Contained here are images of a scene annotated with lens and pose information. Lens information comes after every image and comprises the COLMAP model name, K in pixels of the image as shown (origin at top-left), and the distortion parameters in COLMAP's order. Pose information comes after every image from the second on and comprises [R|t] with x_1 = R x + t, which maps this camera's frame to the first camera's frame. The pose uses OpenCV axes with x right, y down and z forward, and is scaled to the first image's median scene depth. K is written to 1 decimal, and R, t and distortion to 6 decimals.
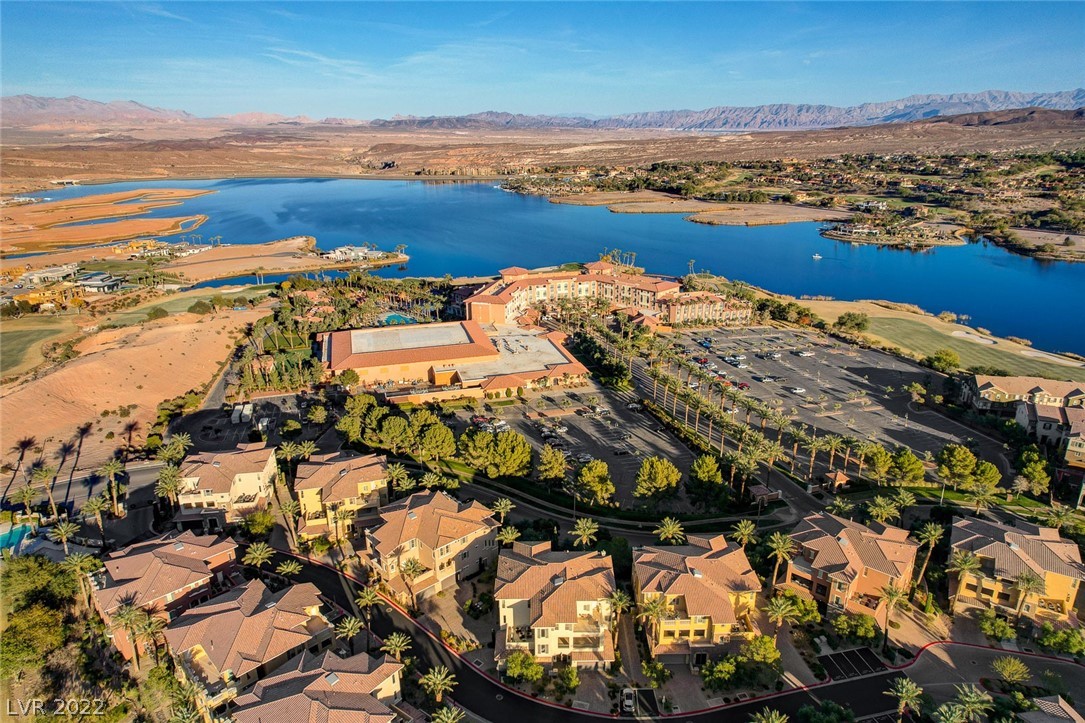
lens RADIAL K [[693.7, 0, 542.5], [0, 693.7, 361.5], [0, 0, 1]] dist [-0.082662, 0.074301]
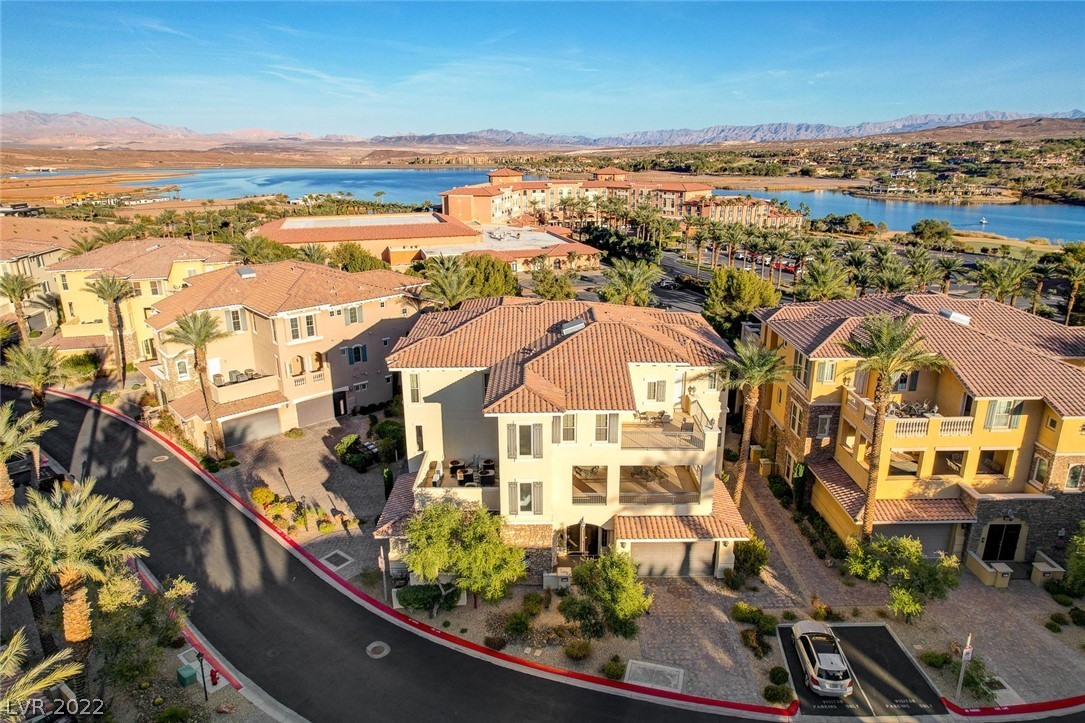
lens RADIAL K [[693.7, 0, 542.5], [0, 693.7, 361.5], [0, 0, 1]] dist [-0.082662, 0.074301]
pose [[0.999989, 0.004421, 0.001468, 0.006834], [-0.004378, 0.999607, -0.027705, 0.319653], [-0.001590, 0.027698, 0.999615, 0.596811]]
